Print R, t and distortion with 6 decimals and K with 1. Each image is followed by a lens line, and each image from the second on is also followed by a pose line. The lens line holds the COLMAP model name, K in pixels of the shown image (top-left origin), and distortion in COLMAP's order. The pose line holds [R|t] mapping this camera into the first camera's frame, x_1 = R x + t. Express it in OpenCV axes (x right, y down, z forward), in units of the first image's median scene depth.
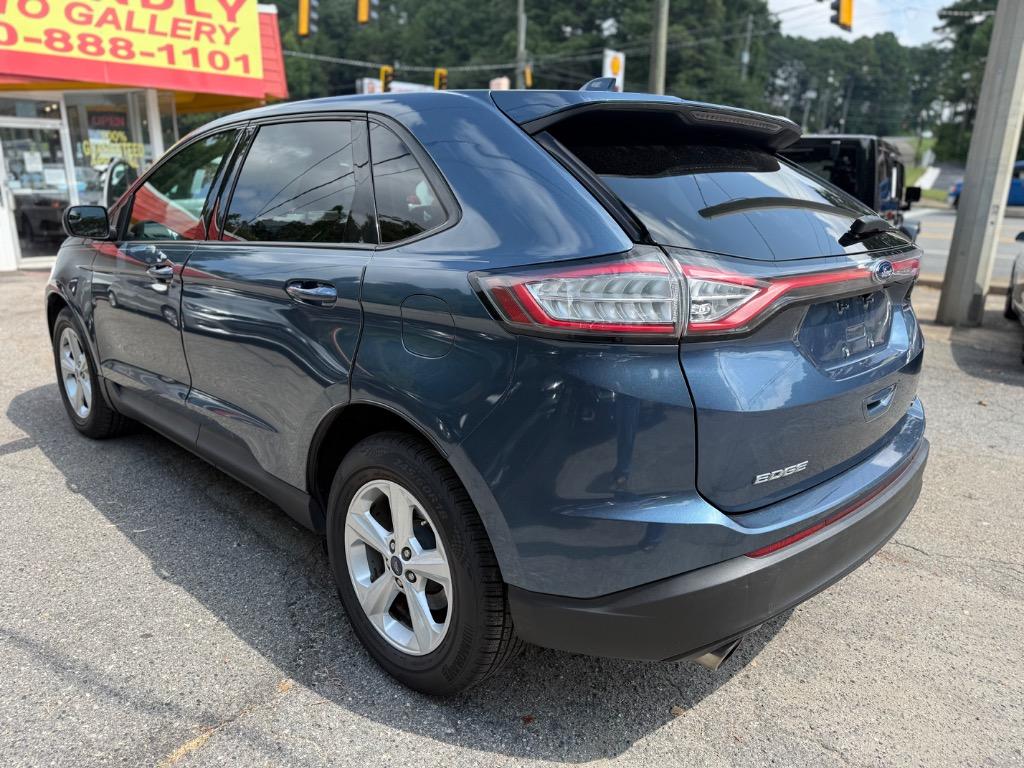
lens RADIAL K [[744.0, 0, 506.5], [0, 744.0, 381.0], [0, 0, 1]] dist [0.027143, -0.036022]
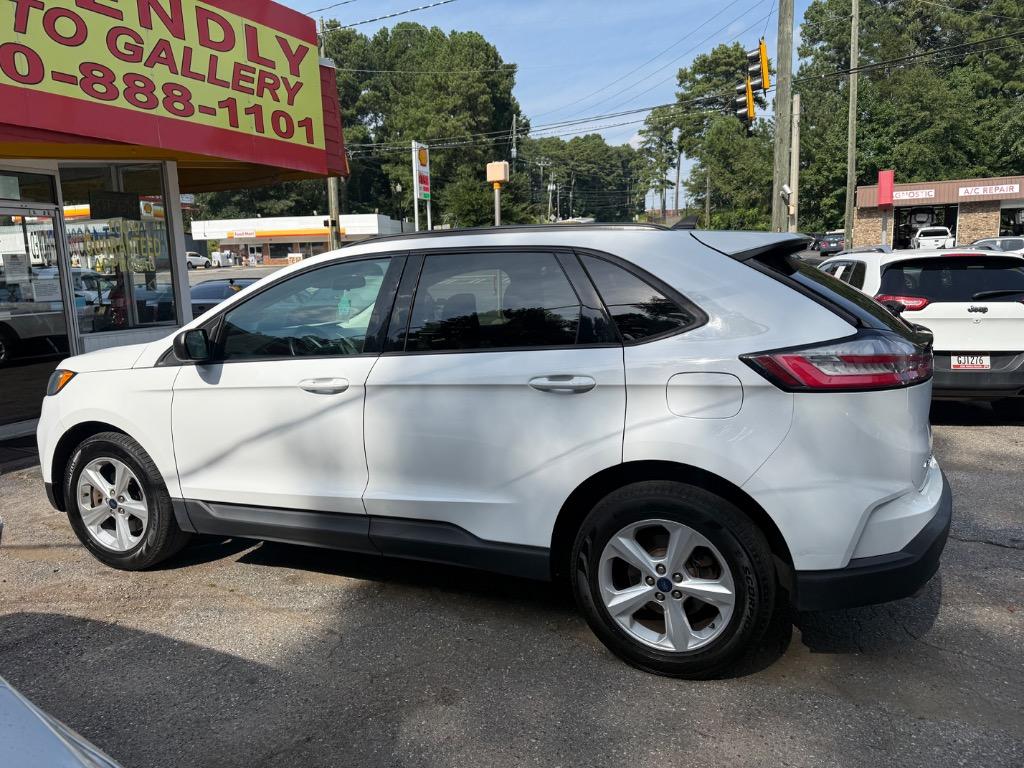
lens RADIAL K [[744.0, 0, 529.2], [0, 744.0, 379.1], [0, 0, 1]] dist [0.027143, -0.036022]
pose [[0.923387, -0.089362, 0.373323, -0.479224], [0.130872, 0.987547, -0.087313, -0.097102], [-0.360872, 0.129481, 0.923583, 0.294202]]
